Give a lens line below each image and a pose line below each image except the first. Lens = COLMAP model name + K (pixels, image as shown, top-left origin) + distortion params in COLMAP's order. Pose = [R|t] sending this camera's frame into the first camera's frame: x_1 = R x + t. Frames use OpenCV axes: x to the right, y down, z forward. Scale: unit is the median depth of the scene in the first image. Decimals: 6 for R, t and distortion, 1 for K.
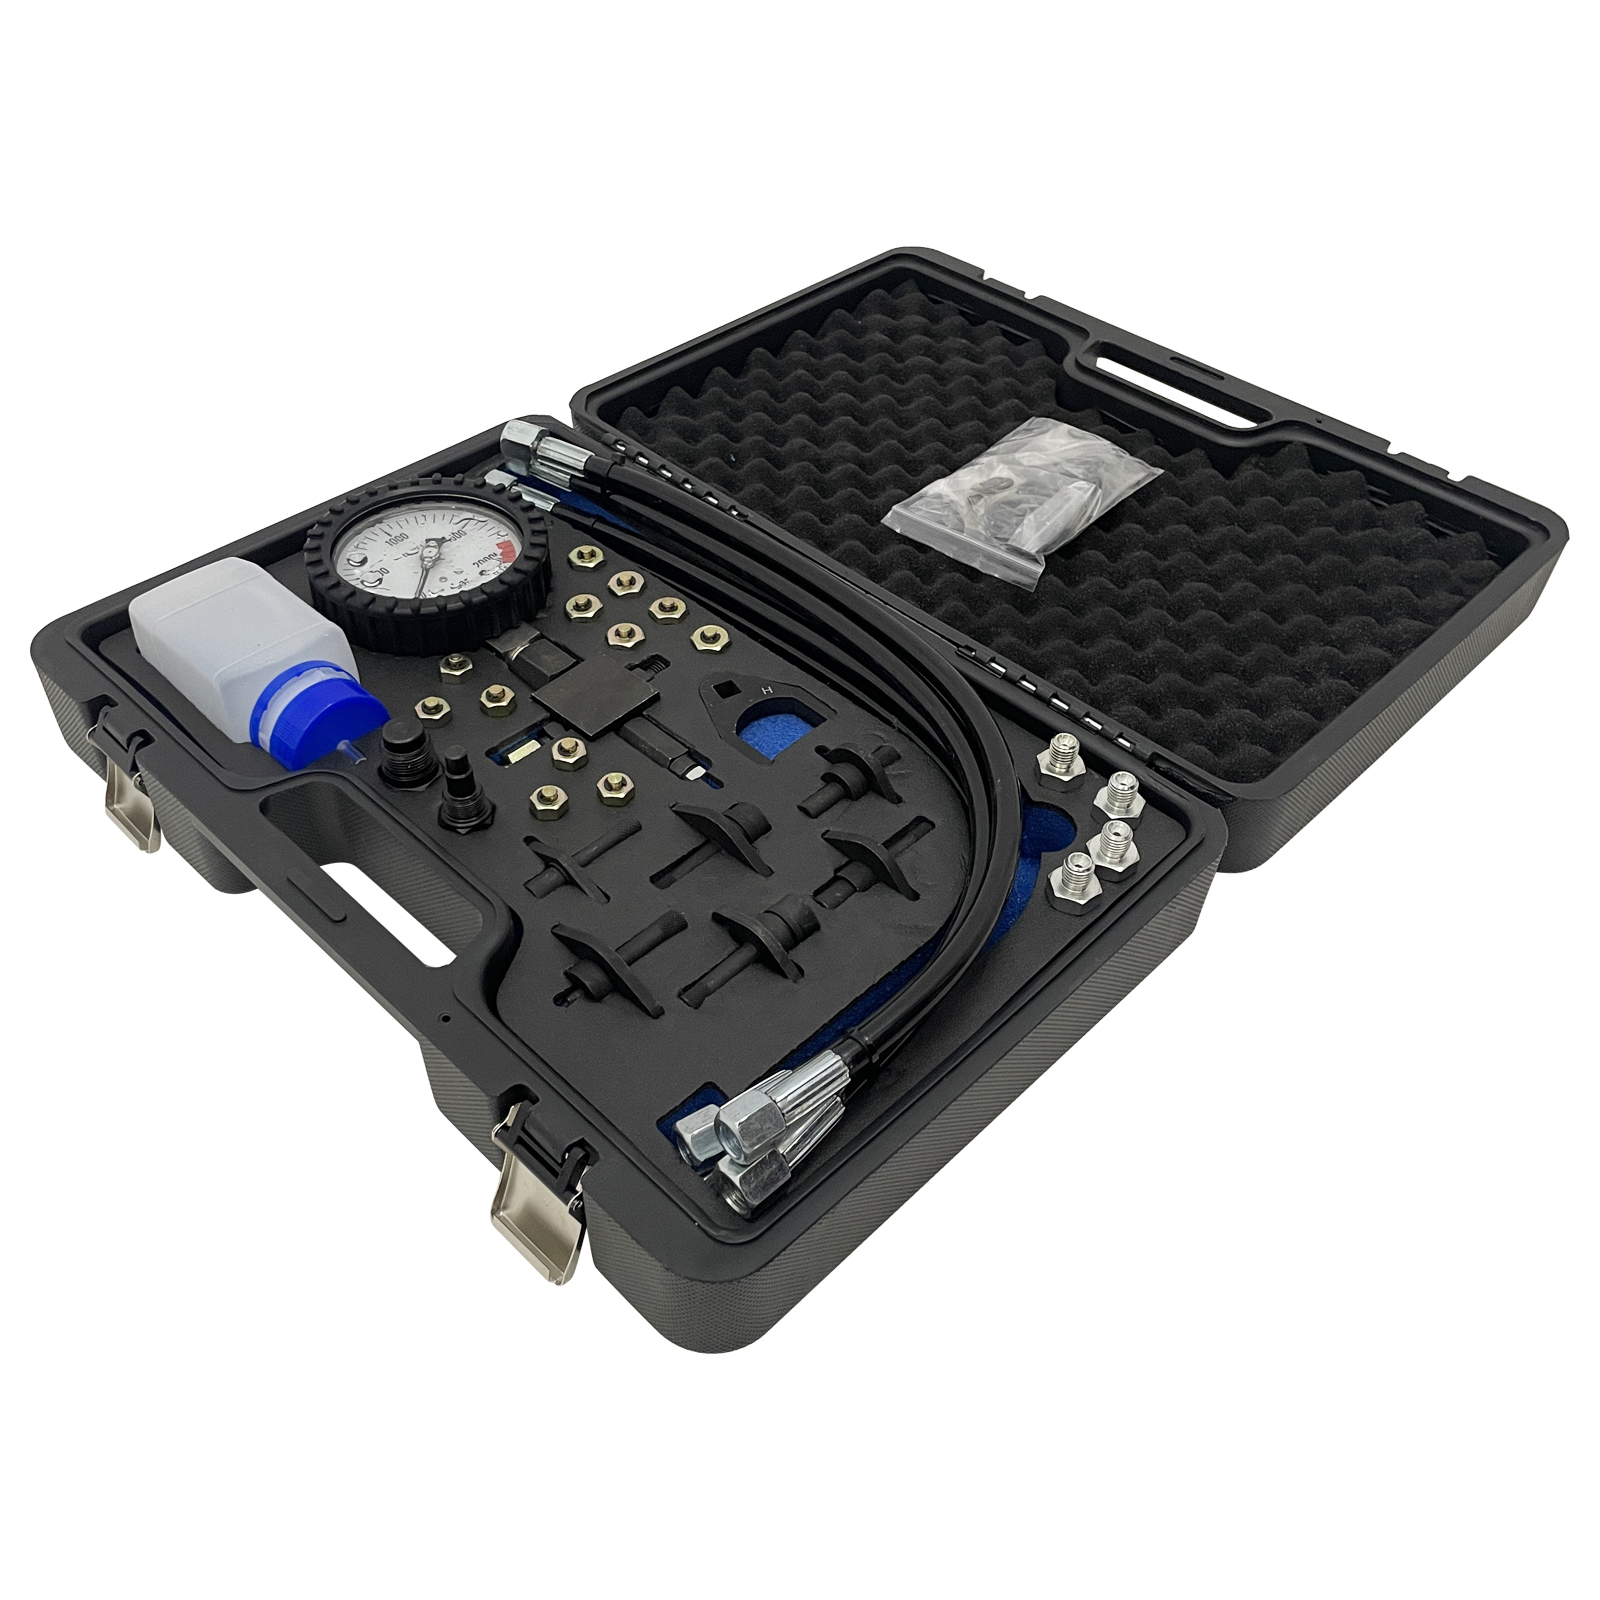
lens RADIAL K [[1578.4, 0, 800.0], [0, 1578.4, 800.0], [0, 0, 1]] dist [0.059999, 0.004123]
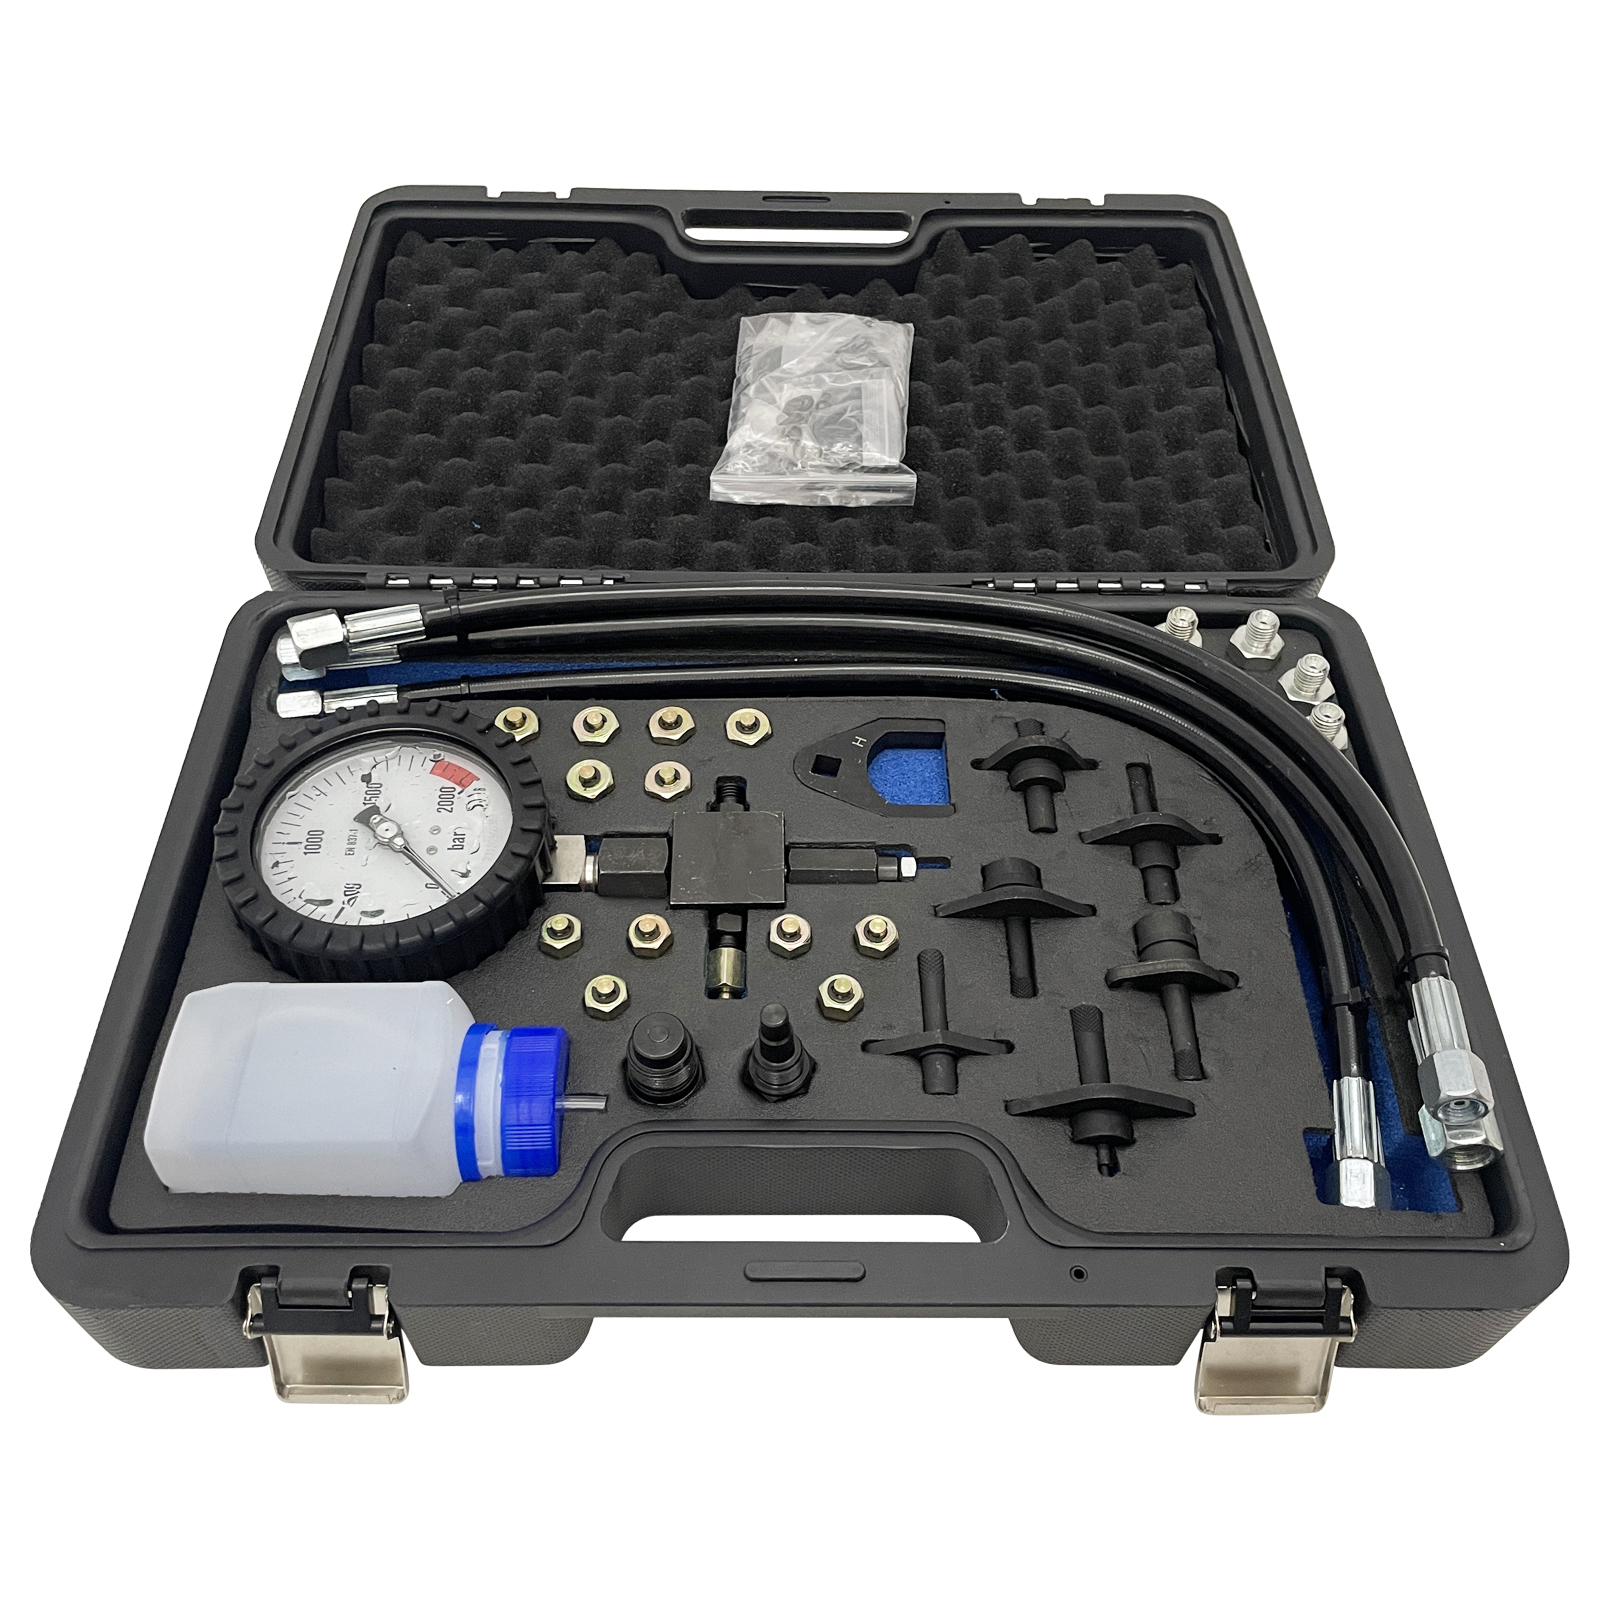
lens RADIAL K [[1517.8, 0, 800.0], [0, 1517.8, 800.0], [0, 0, 1]] dist [0.041775, 0.000192]
pose [[0.708619, -0.561661, 0.427079, -0.397128], [0.486355, 0.827323, 0.281061, -0.277680], [-0.511193, 0.008547, 0.859423, 0.279584]]
